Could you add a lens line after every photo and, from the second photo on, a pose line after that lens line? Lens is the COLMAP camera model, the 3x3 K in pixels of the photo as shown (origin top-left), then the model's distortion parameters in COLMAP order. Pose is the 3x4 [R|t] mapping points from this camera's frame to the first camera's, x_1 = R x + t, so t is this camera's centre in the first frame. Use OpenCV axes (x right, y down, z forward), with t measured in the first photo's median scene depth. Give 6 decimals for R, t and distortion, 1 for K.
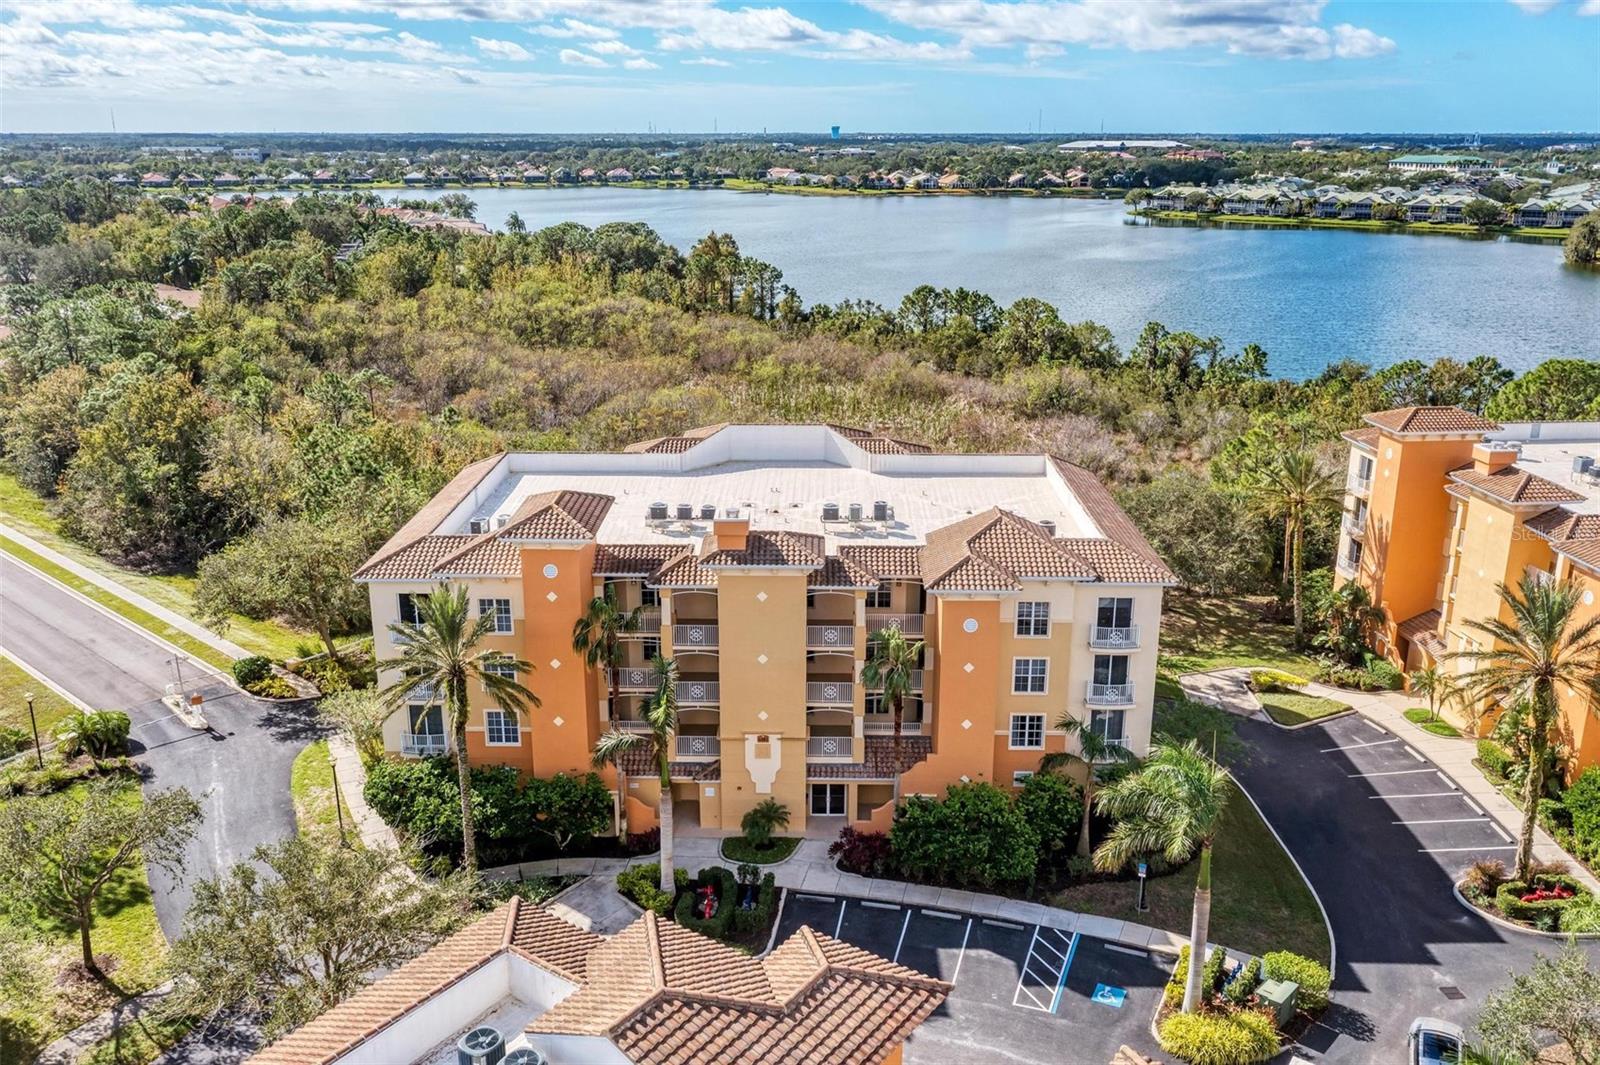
lens RADIAL K [[1309.6, 0, 800.0], [0, 1309.6, 532.5], [0, 0, 1]] dist [0.005333, 0.001116]
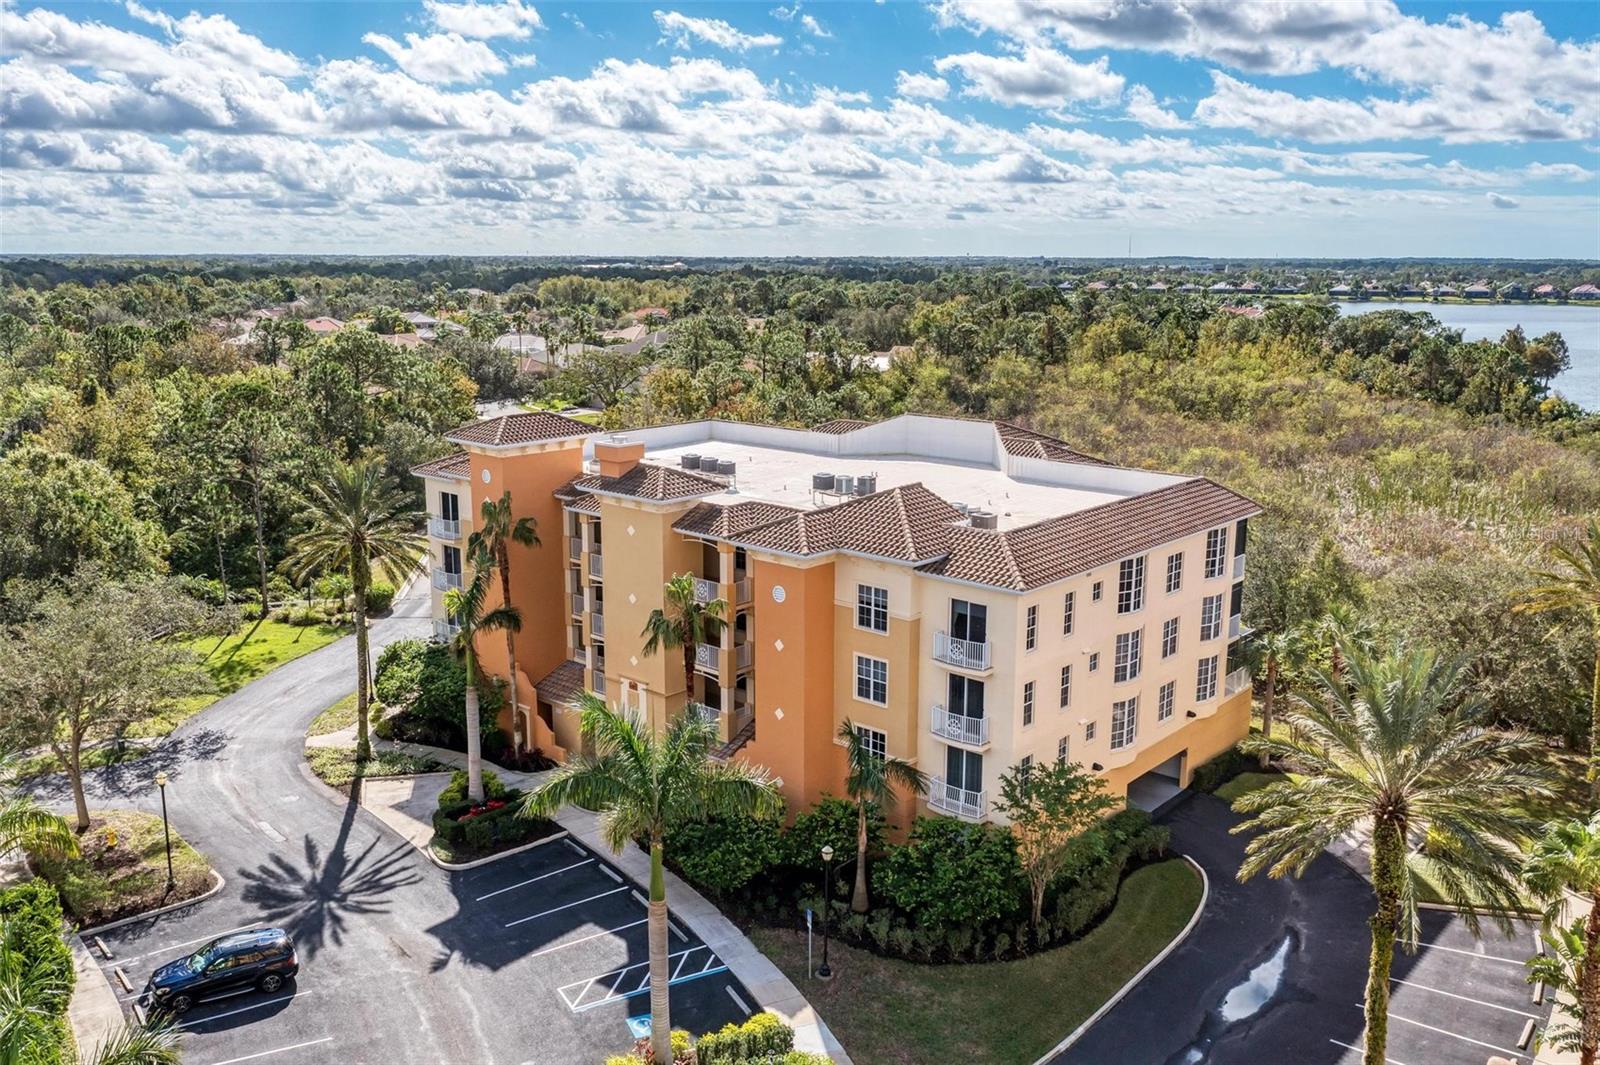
lens RADIAL K [[1309.6, 0, 800.0], [0, 1309.6, 532.5], [0, 0, 1]] dist [0.005333, 0.001116]
pose [[0.759671, 0.136576, -0.635804, 0.646124], [-0.192968, 0.981005, -0.019833, 0.043500], [0.621018, 0.137756, 0.771595, 0.323809]]
